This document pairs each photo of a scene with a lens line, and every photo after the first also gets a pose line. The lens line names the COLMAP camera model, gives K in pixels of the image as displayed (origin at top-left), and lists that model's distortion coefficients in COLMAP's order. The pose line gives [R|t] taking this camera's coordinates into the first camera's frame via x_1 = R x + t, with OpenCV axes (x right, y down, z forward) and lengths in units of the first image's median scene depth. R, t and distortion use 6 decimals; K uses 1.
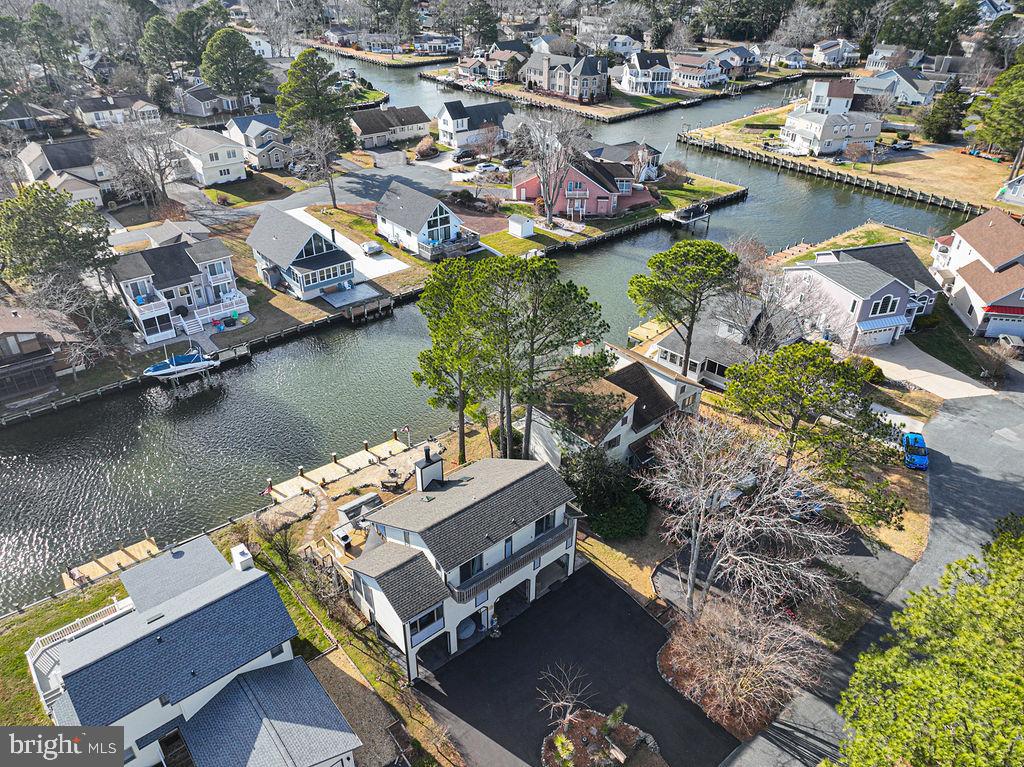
lens RADIAL K [[719.5, 0, 512.1], [0, 719.5, 378.8], [0, 0, 1]] dist [-0.003025, 0.014476]
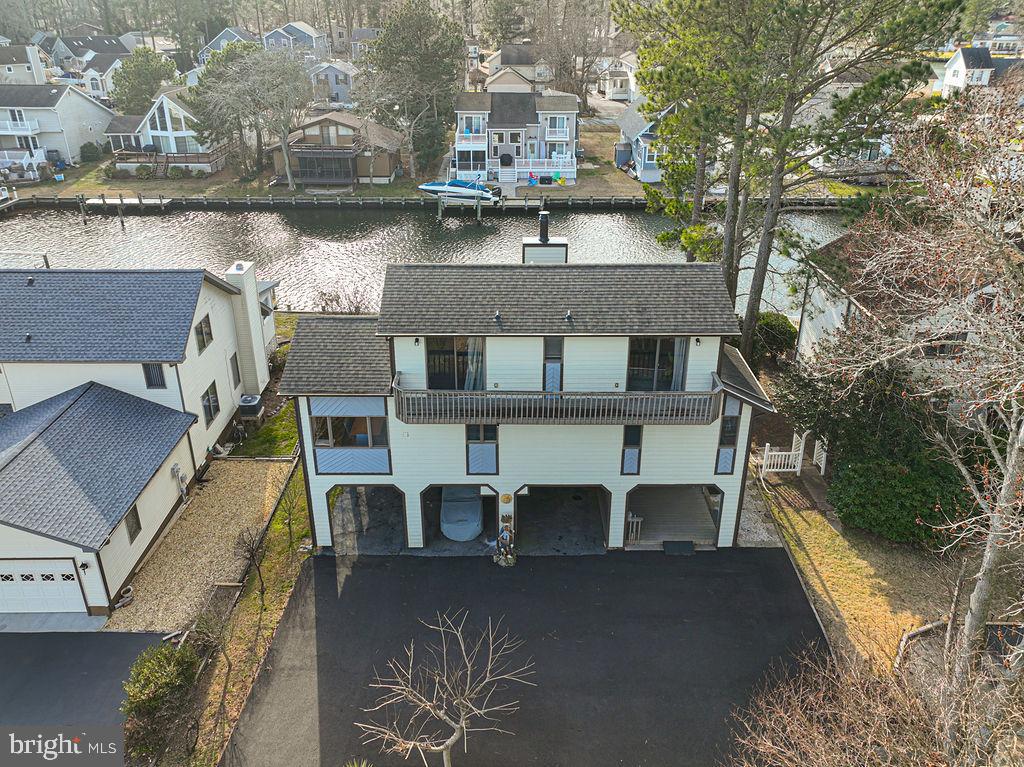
lens RADIAL K [[719.5, 0, 512.1], [0, 719.5, 378.8], [0, 0, 1]] dist [-0.003025, 0.014476]
pose [[0.755985, 0.292735, -0.585485, 0.099018], [-0.345207, 0.938236, 0.023371, 0.095849], [0.556165, 0.184445, 0.810346, 0.247369]]
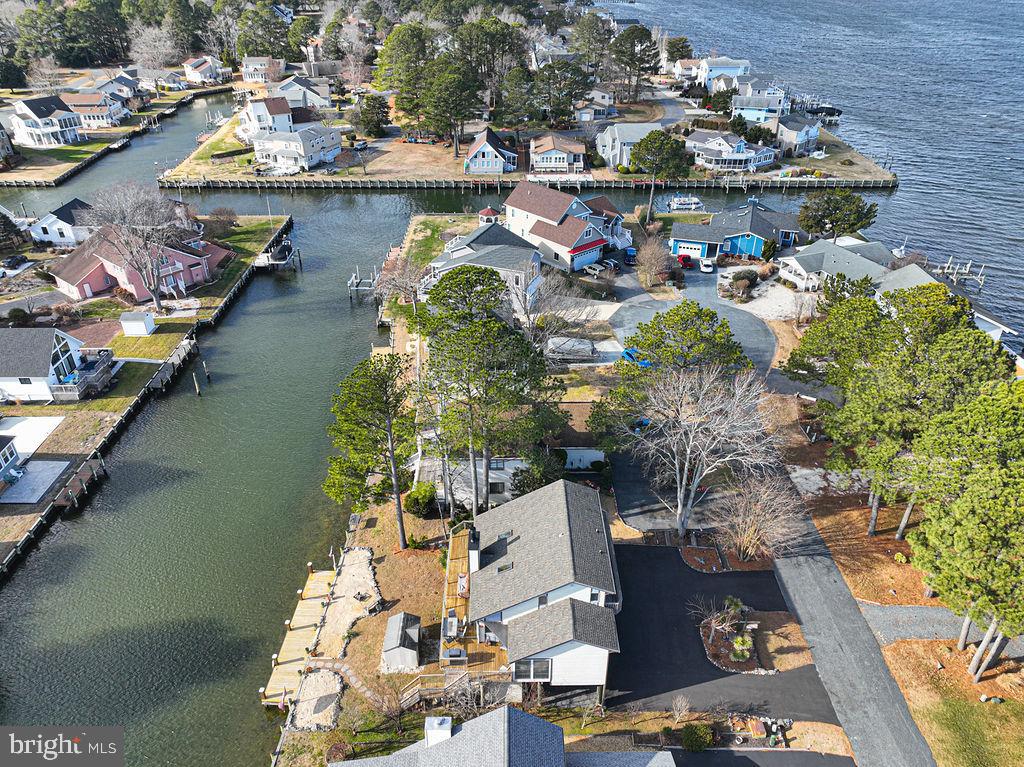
lens RADIAL K [[725.5, 0, 512.0], [0, 725.5, 383.5], [0, 0, 1]] dist [-0.000719, 0.012120]
pose [[0.635894, -0.410301, 0.653676, -0.300189], [0.410356, 0.897078, 0.163887, -0.105461], [-0.653641, 0.164025, 0.738816, 0.073369]]
